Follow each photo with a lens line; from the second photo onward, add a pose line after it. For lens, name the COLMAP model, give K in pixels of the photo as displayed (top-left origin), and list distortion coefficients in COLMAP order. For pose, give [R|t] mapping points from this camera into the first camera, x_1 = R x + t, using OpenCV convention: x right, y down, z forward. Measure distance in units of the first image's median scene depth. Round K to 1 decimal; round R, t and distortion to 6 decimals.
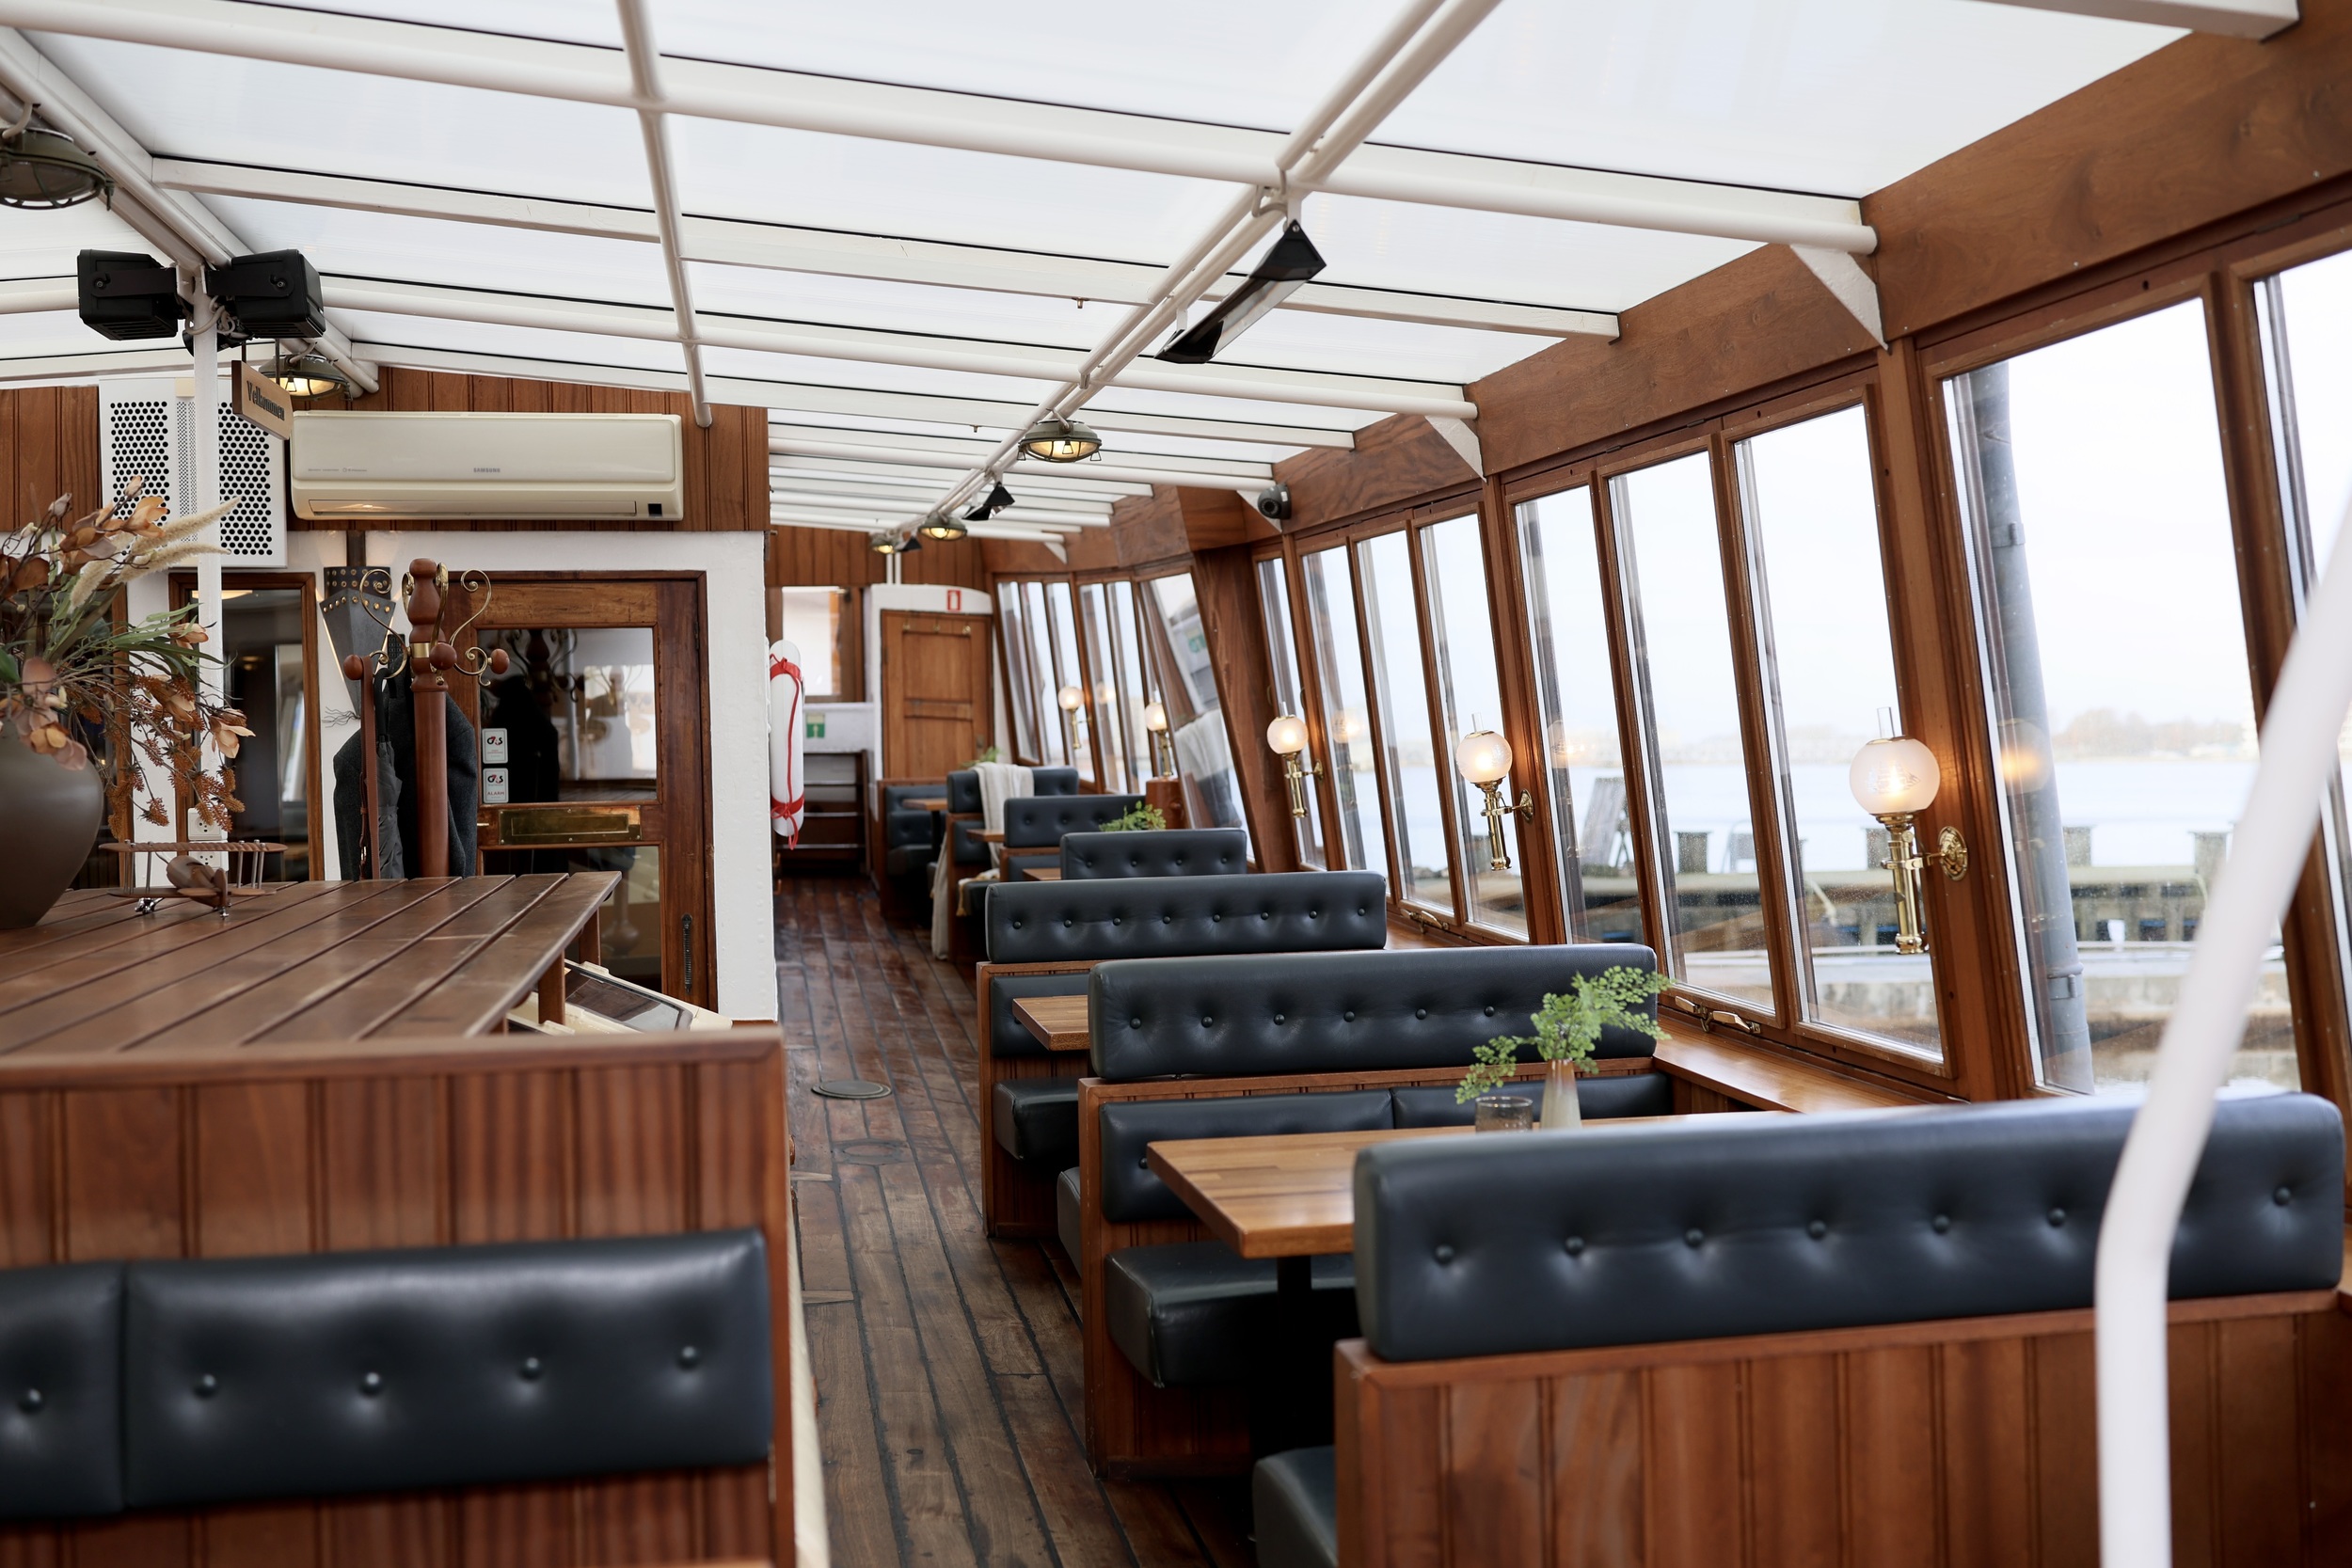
lens RADIAL K [[2227.6, 0, 1175.8], [0, 2227.6, 774.9], [0, 0, 1]] dist [-0.003433, 0.013536]
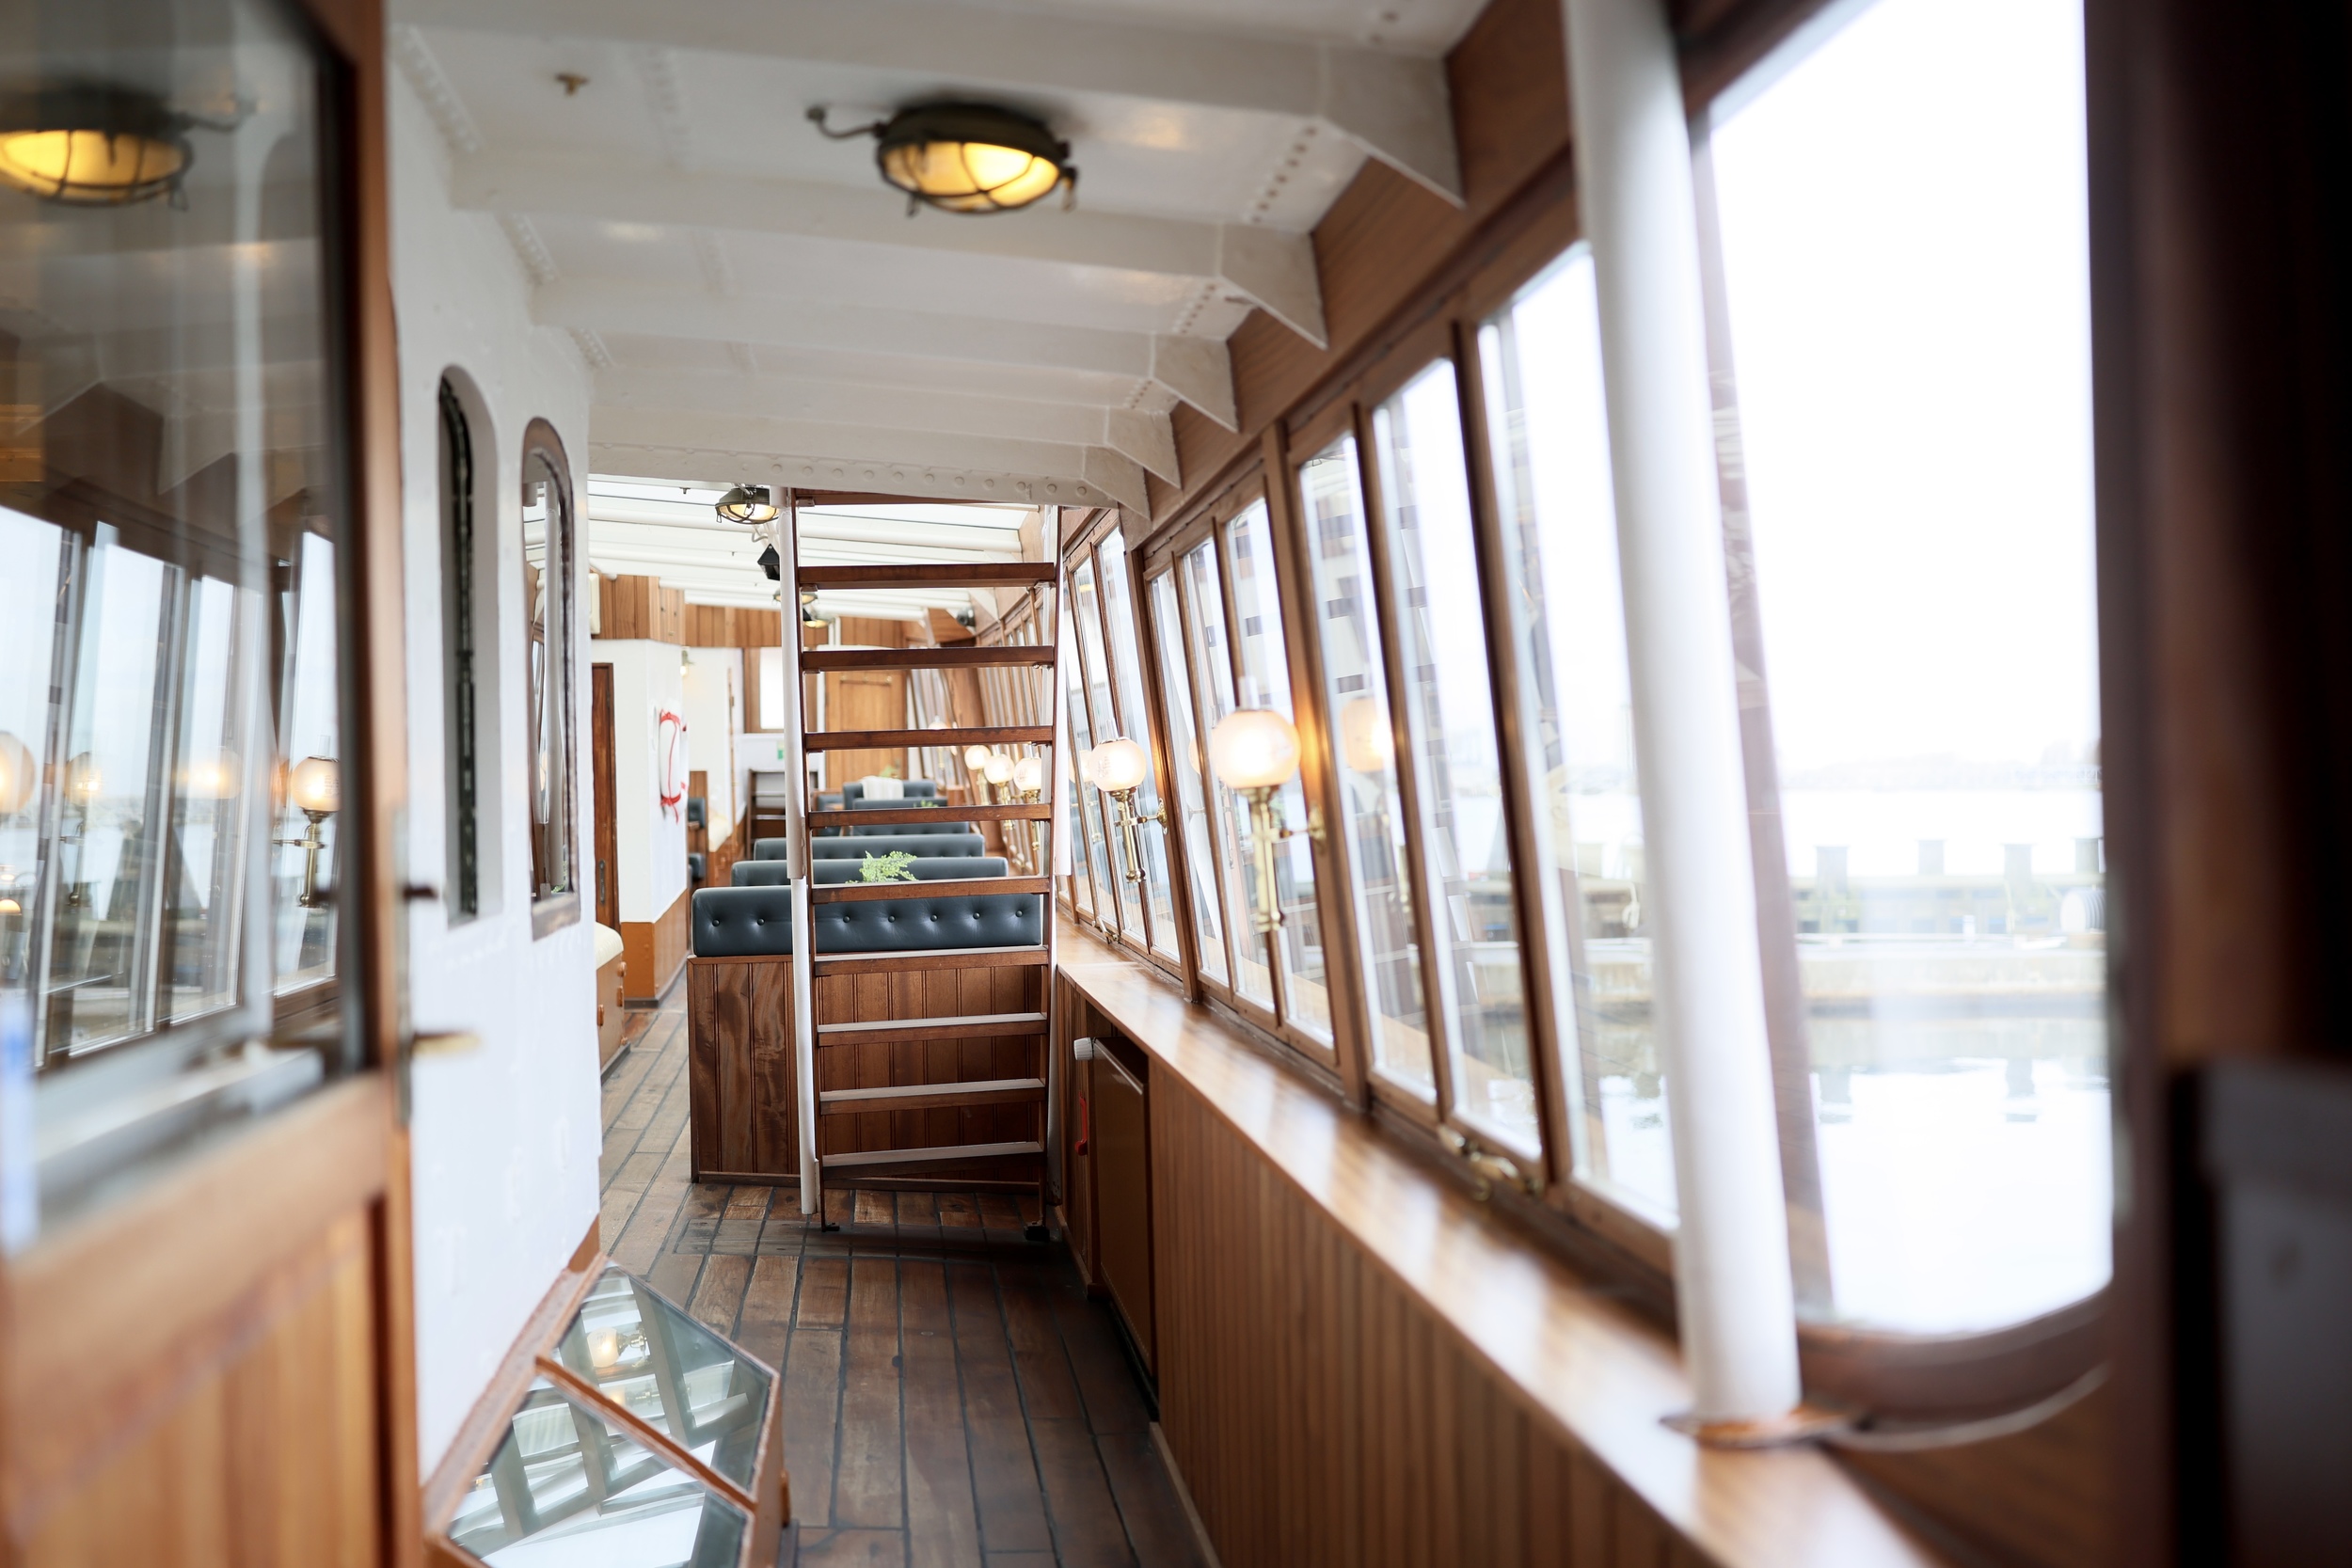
lens RADIAL K [[2253.1, 0, 1176.0], [0, 2253.1, 783.1], [0, 0, 1]] dist [0.000699, 0.010493]
pose [[0.998601, 0.002700, -0.052802, 0.381662], [-0.003110, 0.999966, -0.007693, 0.017478], [0.052779, 0.007847, 0.998575, -0.869864]]
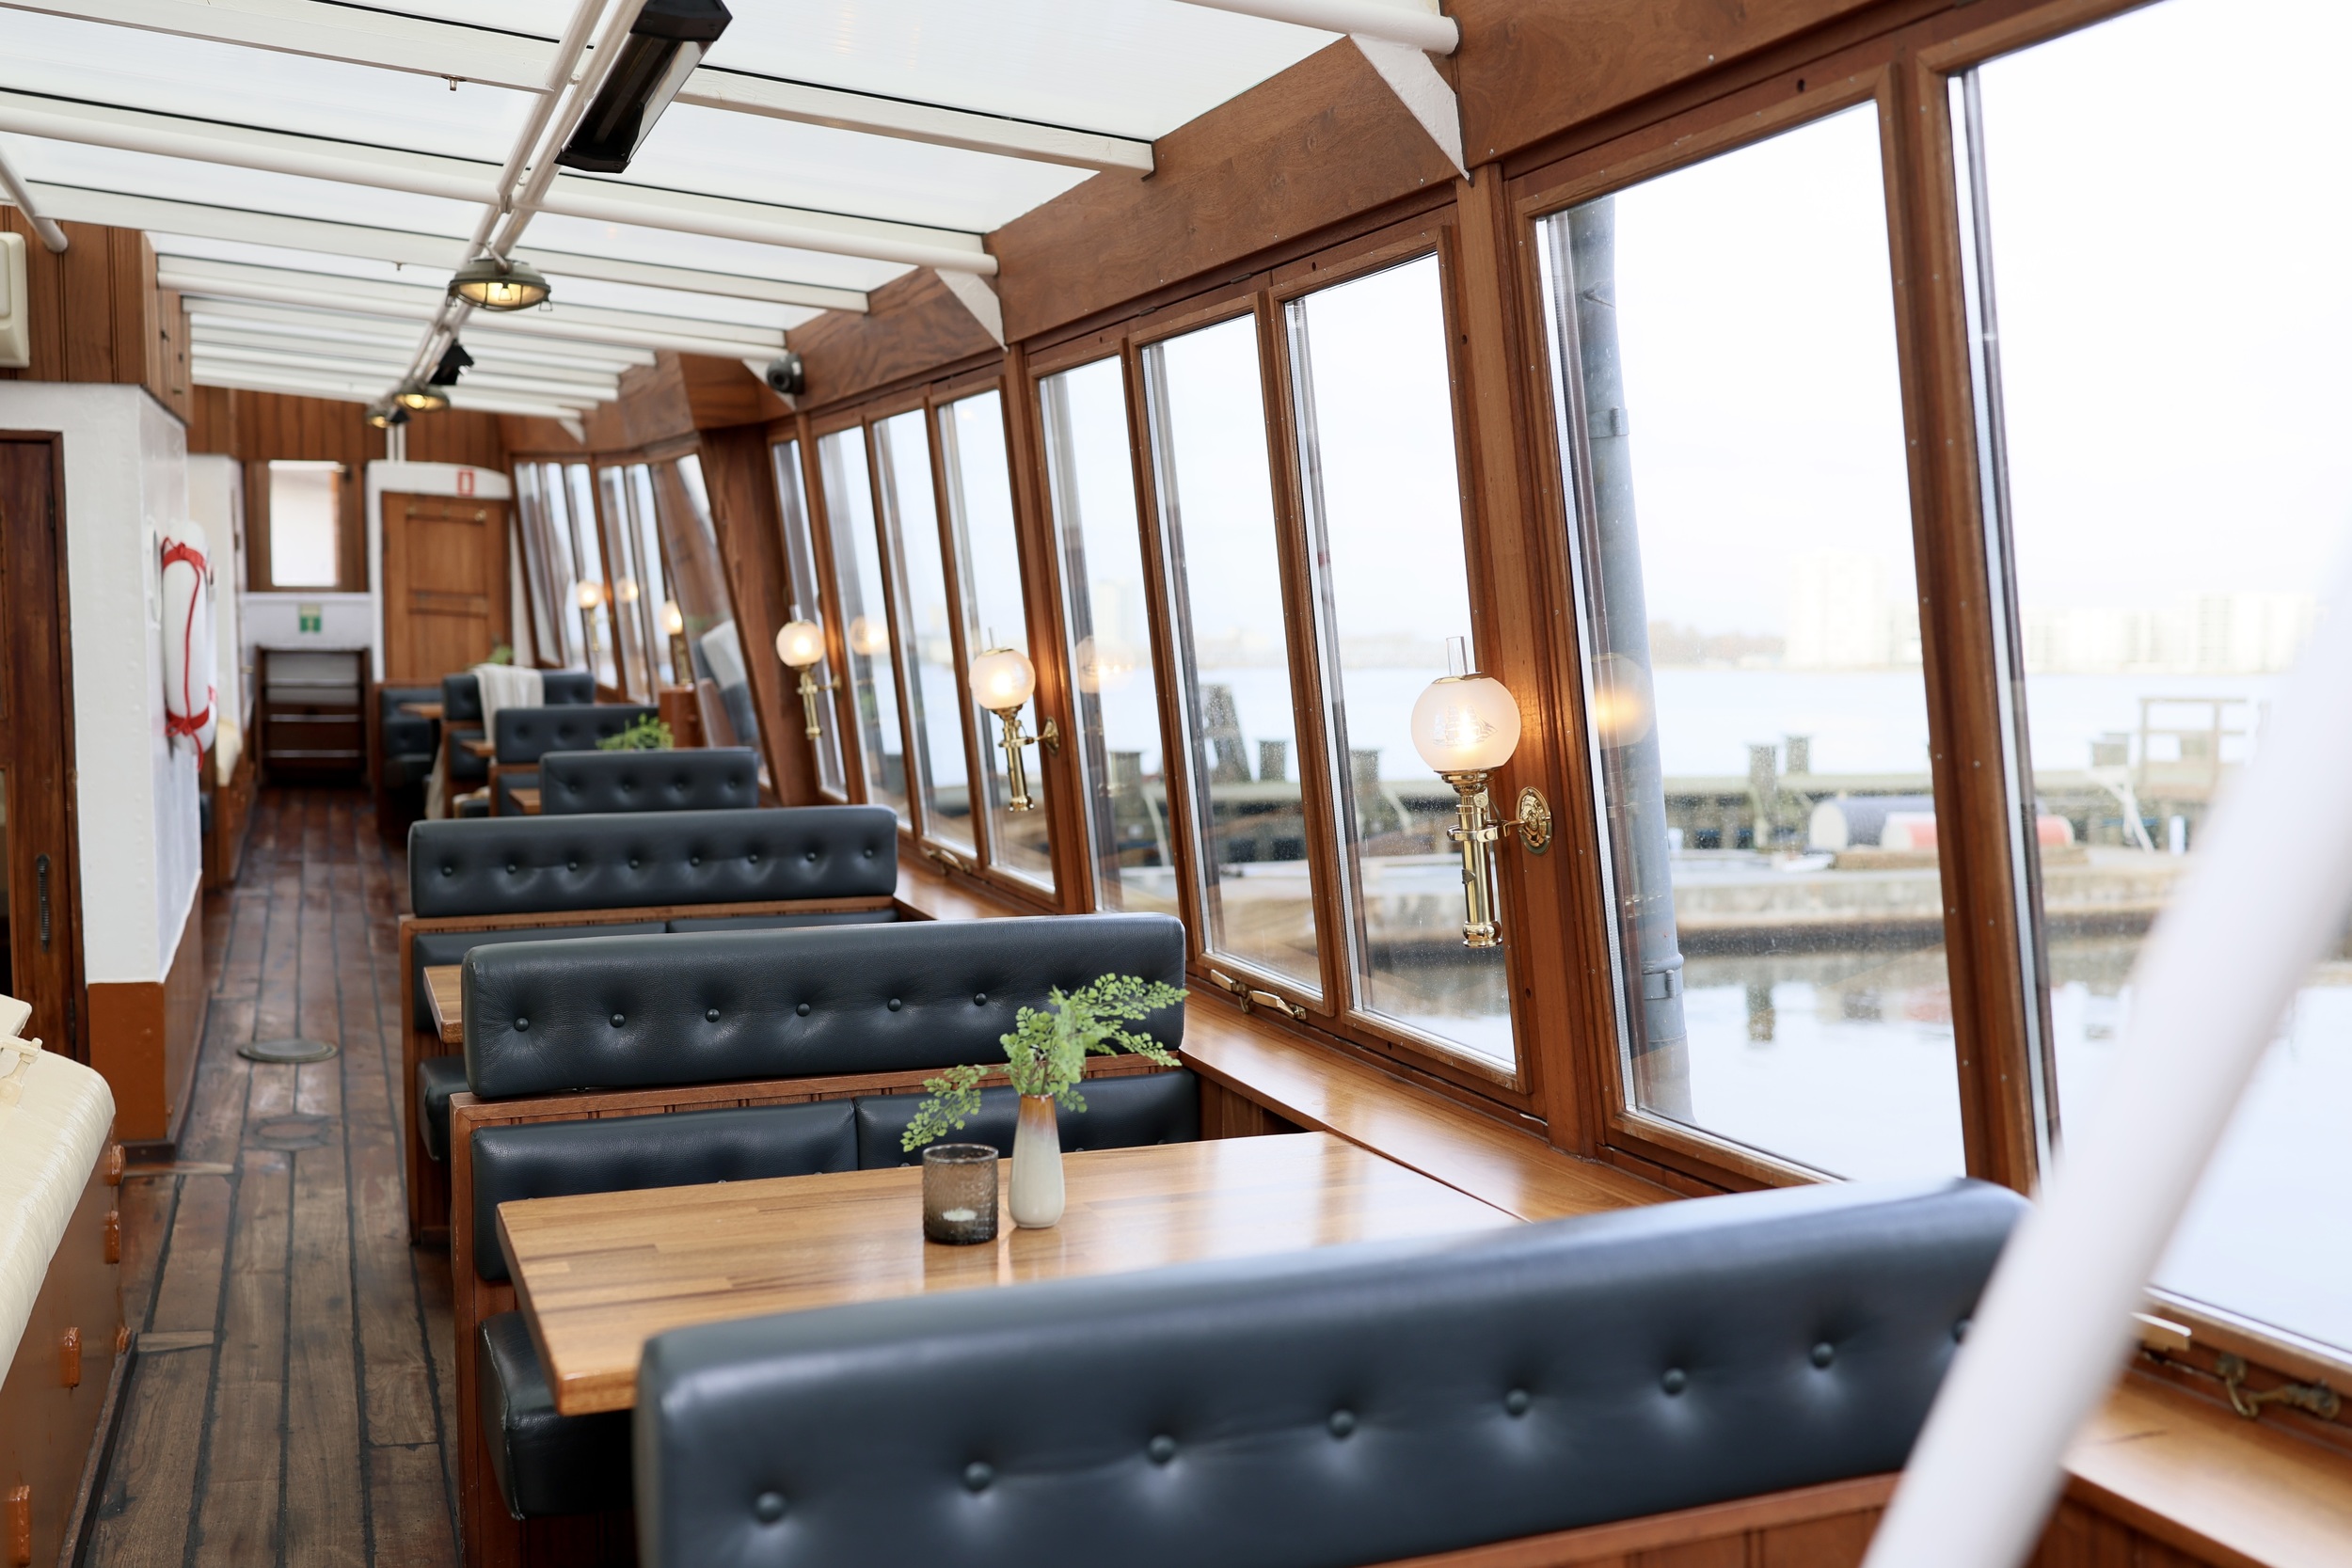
lens RADIAL K [[2237.2, 0, 1139.5], [0, 2237.2, 784.3], [0, 0, 1]] dist [0.013510, 0.009833]
pose [[0.986134, 0.004791, 0.165883, 0.048253], [-0.012986, 0.998746, 0.048352, -0.009581], [-0.165444, -0.049835, 0.984959, 0.148273]]
